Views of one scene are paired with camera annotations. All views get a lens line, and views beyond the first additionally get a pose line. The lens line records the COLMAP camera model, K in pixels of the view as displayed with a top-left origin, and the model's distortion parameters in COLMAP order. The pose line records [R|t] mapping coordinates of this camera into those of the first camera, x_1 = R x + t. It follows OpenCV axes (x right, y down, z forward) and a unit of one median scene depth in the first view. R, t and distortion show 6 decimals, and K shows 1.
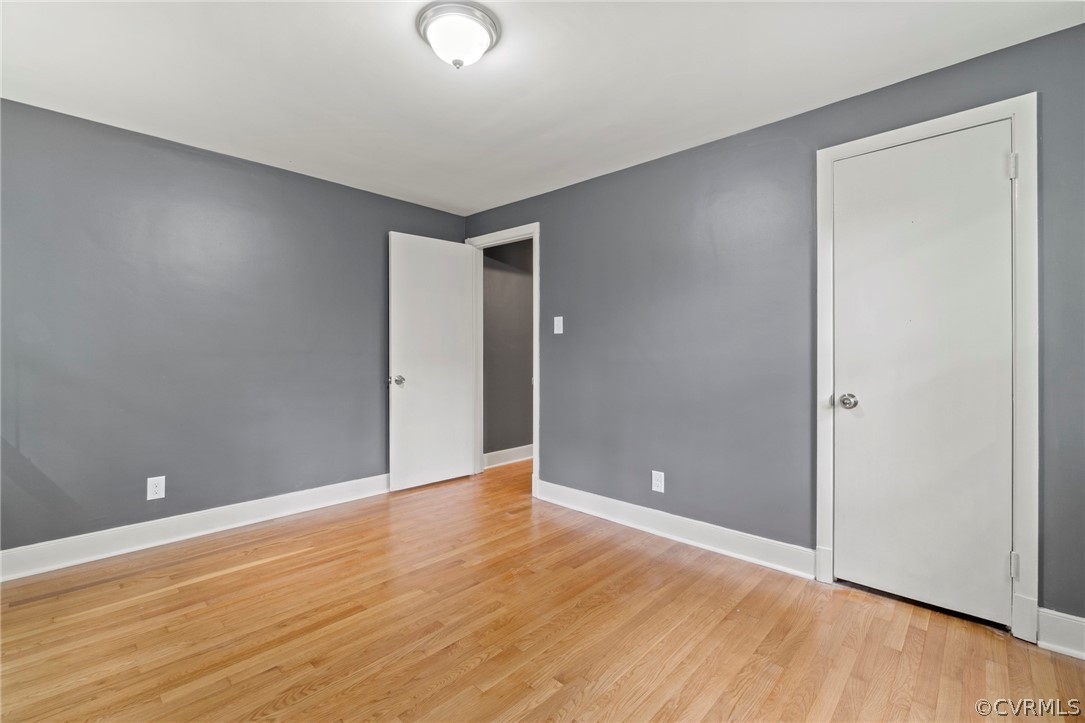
lens RADIAL K [[471.3, 0, 540.2], [0, 471.3, 356.3], [0, 0, 1]] dist [-0.001713, 0.000137]
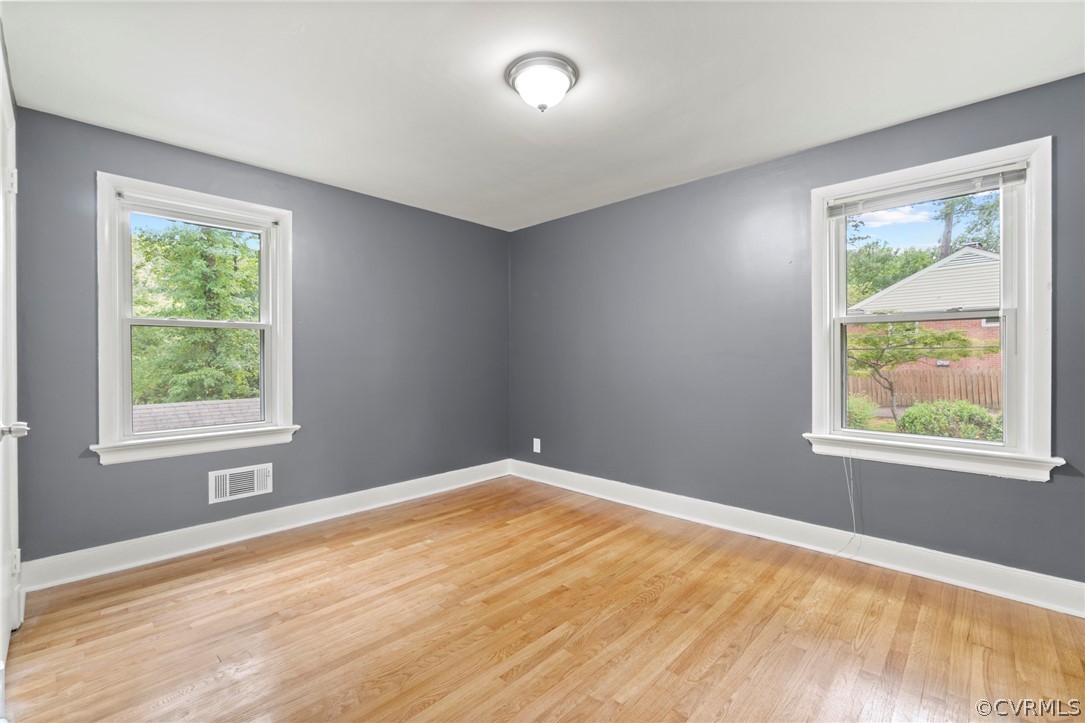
lens RADIAL K [[471.3, 0, 540.2], [0, 471.3, 356.3], [0, 0, 1]] dist [-0.001713, 0.000137]
pose [[-0.999953, -0.001161, 0.009580, -0.177802], [-0.001162, 0.999999, -0.000014, -0.016019], [-0.009580, -0.000025, -0.999954, 2.120421]]
